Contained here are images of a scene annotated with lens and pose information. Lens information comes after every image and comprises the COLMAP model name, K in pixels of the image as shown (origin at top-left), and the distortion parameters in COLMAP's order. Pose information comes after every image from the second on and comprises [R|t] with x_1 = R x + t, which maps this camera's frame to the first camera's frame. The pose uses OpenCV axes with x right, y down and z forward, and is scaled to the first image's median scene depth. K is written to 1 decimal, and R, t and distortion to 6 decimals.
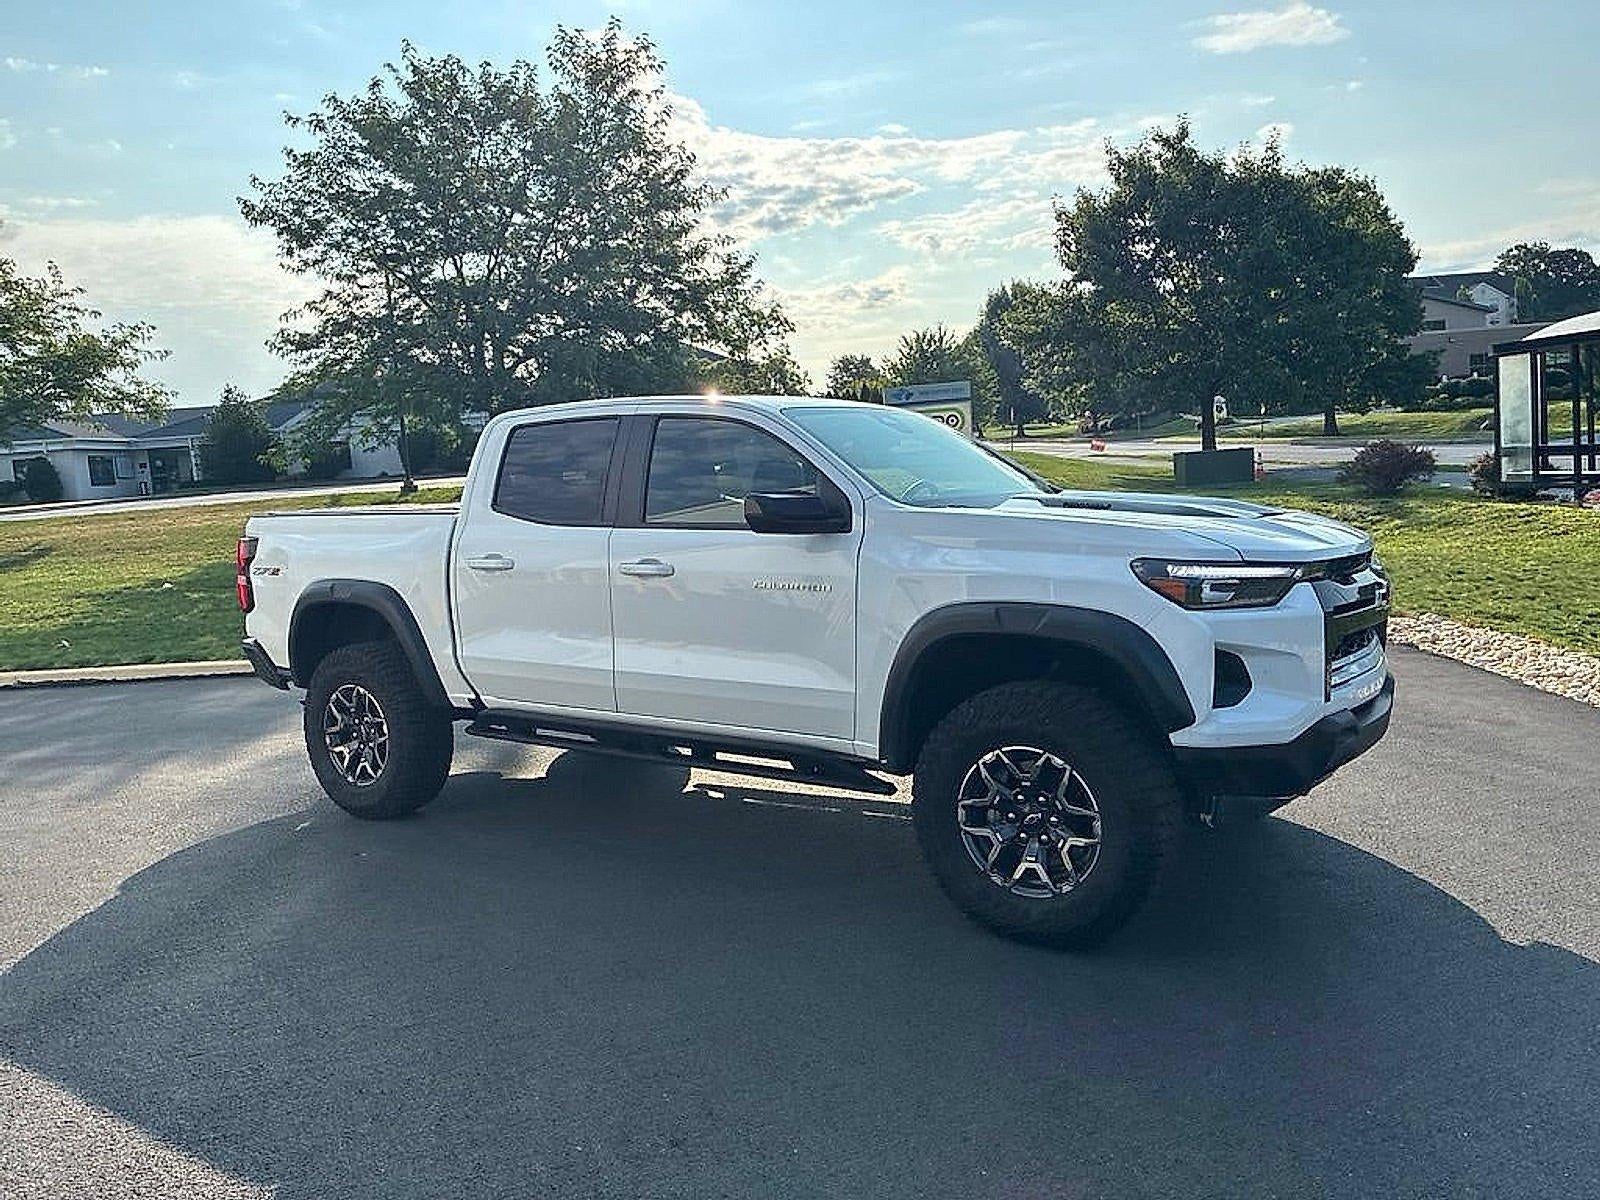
lens RADIAL K [[1216.8, 0, 795.2], [0, 1216.8, 598.6], [0, 0, 1]] dist [0.033383, -0.059146]
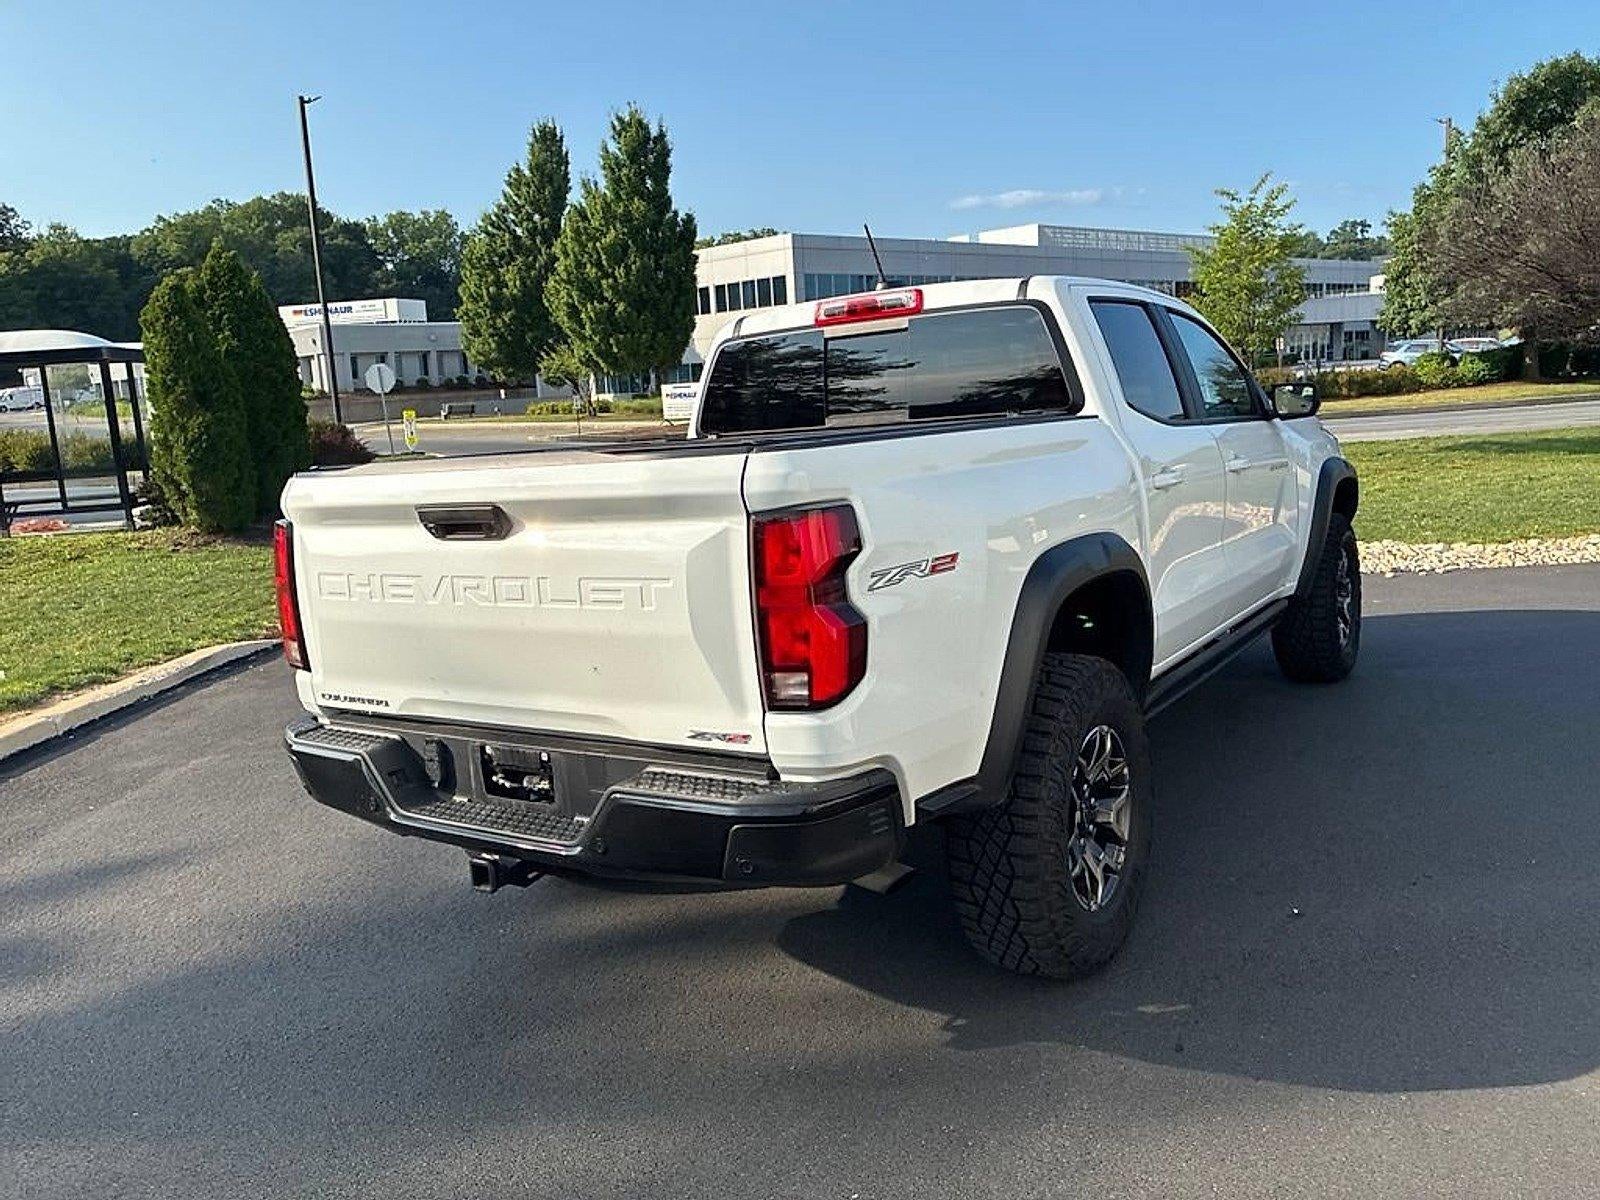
lens RADIAL K [[1209.6, 0, 800.0], [0, 1209.6, 600.0], [0, 0, 1]] dist [0.034518, -0.052963]
pose [[-0.012218, -0.108052, 0.994070, -0.149819], [0.171226, 0.979234, 0.108544, -0.011346], [-0.985156, 0.171537, 0.006537, 0.186093]]
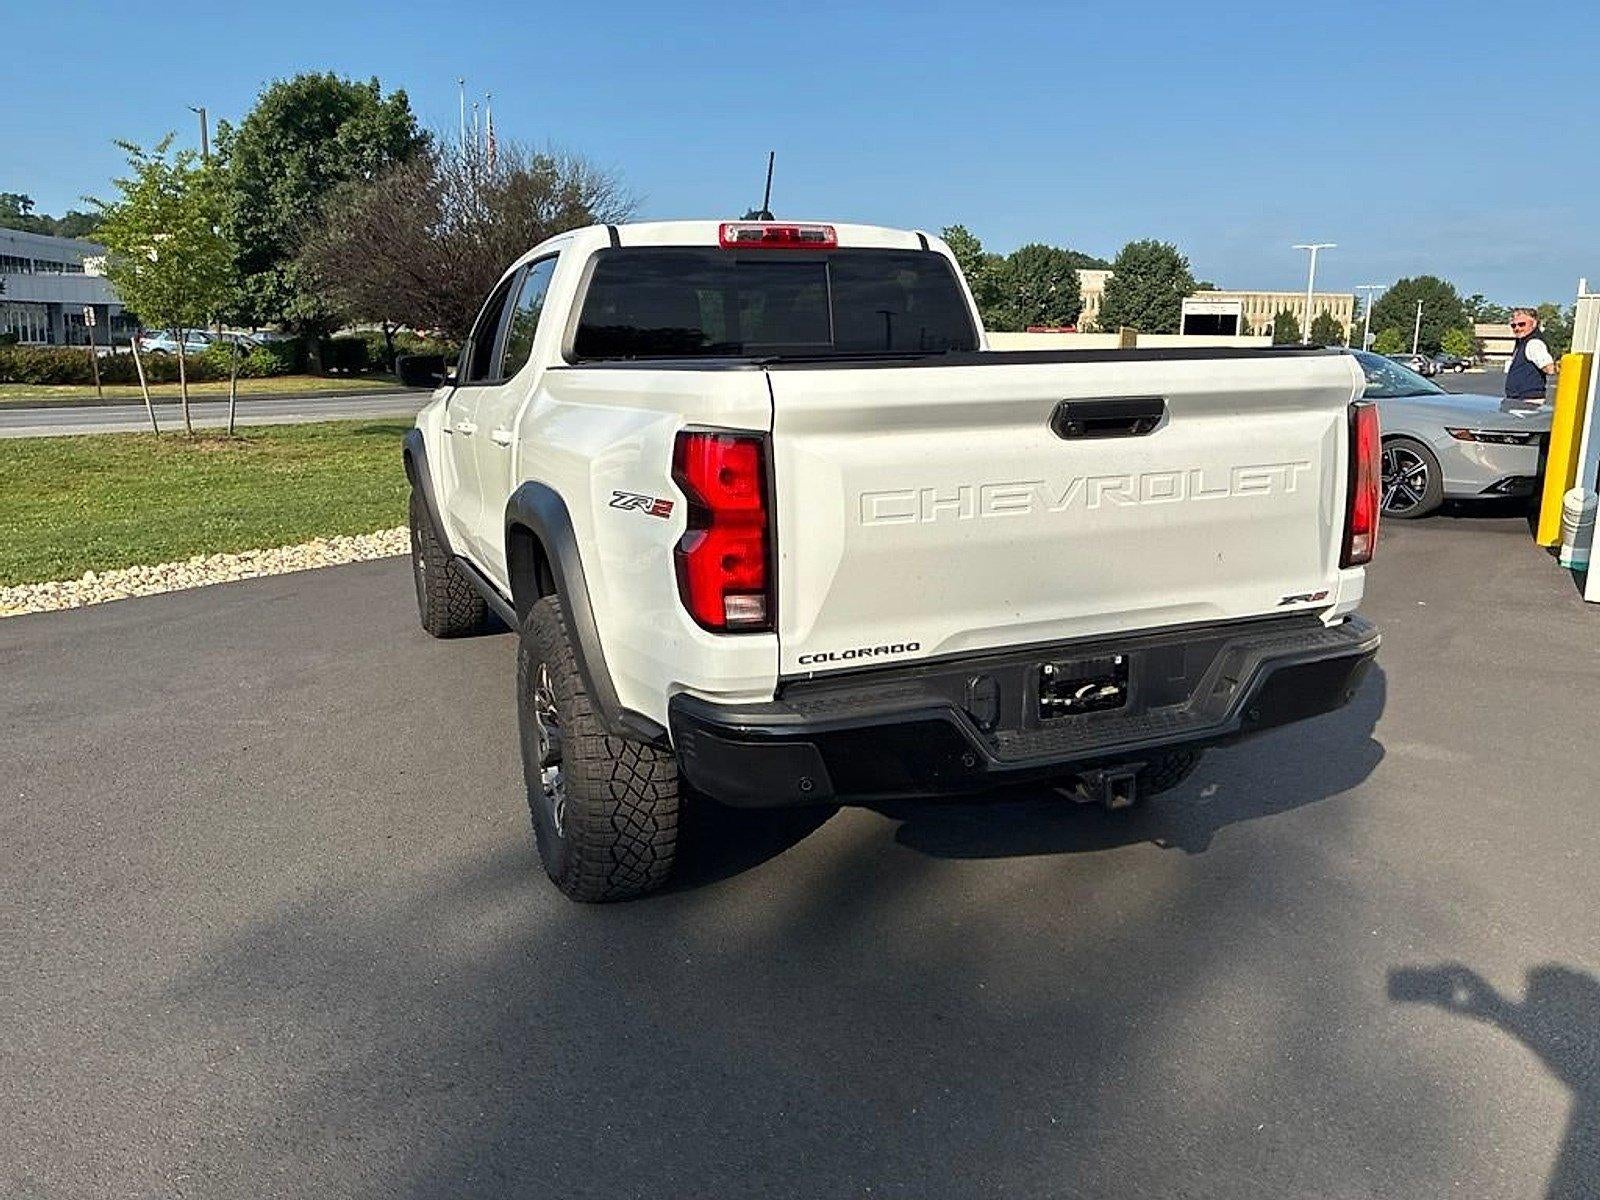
lens RADIAL K [[1217.9, 0, 798.1], [0, 1217.9, 602.8], [0, 0, 1]] dist [0.062537, -0.091561]
pose [[-0.838460, -0.055584, 0.542122, -0.097307], [0.104094, 0.960133, 0.259439, -0.021717], [-0.534930, 0.273961, -0.799247, 0.277712]]
